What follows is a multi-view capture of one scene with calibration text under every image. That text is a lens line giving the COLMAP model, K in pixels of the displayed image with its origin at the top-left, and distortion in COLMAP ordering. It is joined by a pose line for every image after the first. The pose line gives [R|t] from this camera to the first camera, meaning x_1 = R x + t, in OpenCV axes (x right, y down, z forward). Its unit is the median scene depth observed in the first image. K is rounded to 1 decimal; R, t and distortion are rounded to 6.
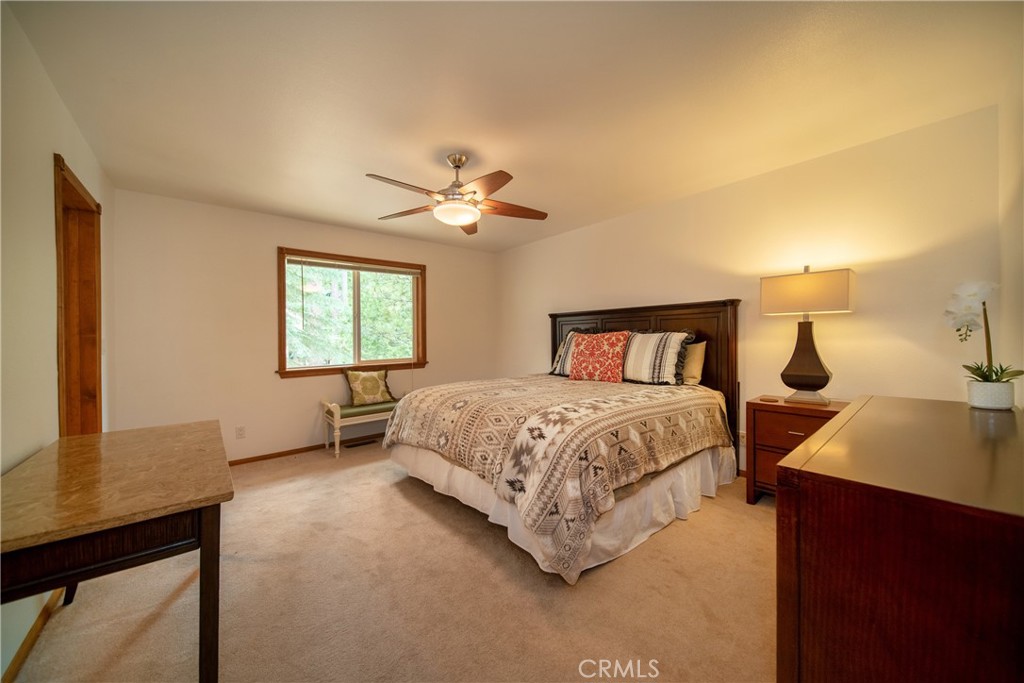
lens RADIAL K [[365.3, 0, 512.0], [0, 365.3, 341.5], [0, 0, 1]] dist [-0.003004, -0.000128]
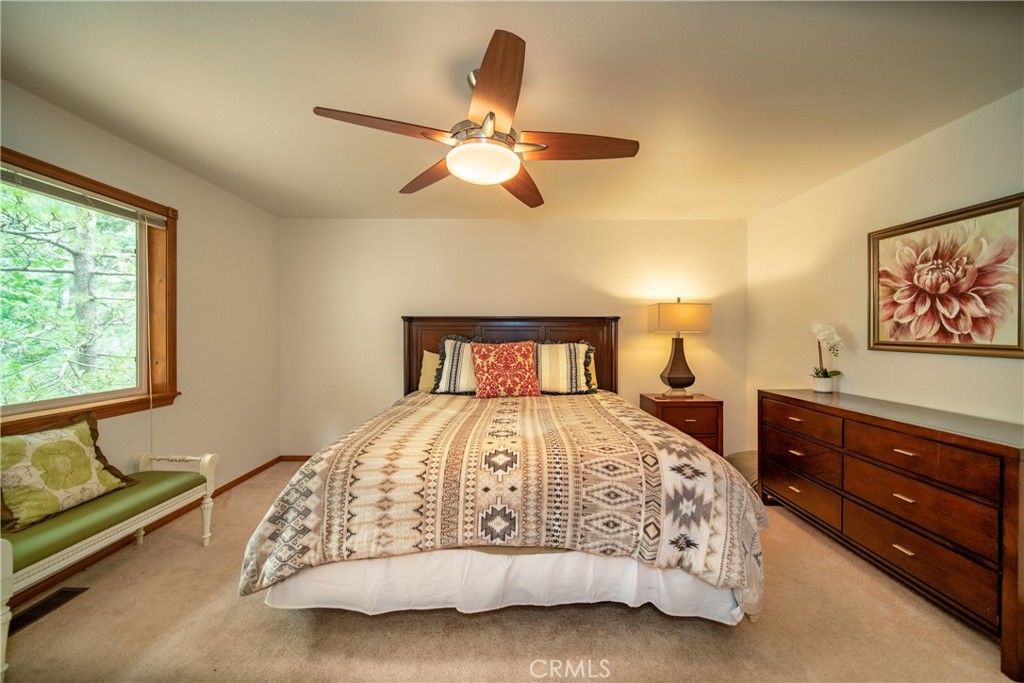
lens RADIAL K [[365.3, 0, 512.0], [0, 365.3, 341.5], [0, 0, 1]] dist [-0.003004, -0.000128]
pose [[0.650294, 0.003539, 0.759674, -0.508510], [-0.002099, 0.999994, -0.002862, -0.028507], [-0.759680, 0.000267, 0.650297, 0.456823]]
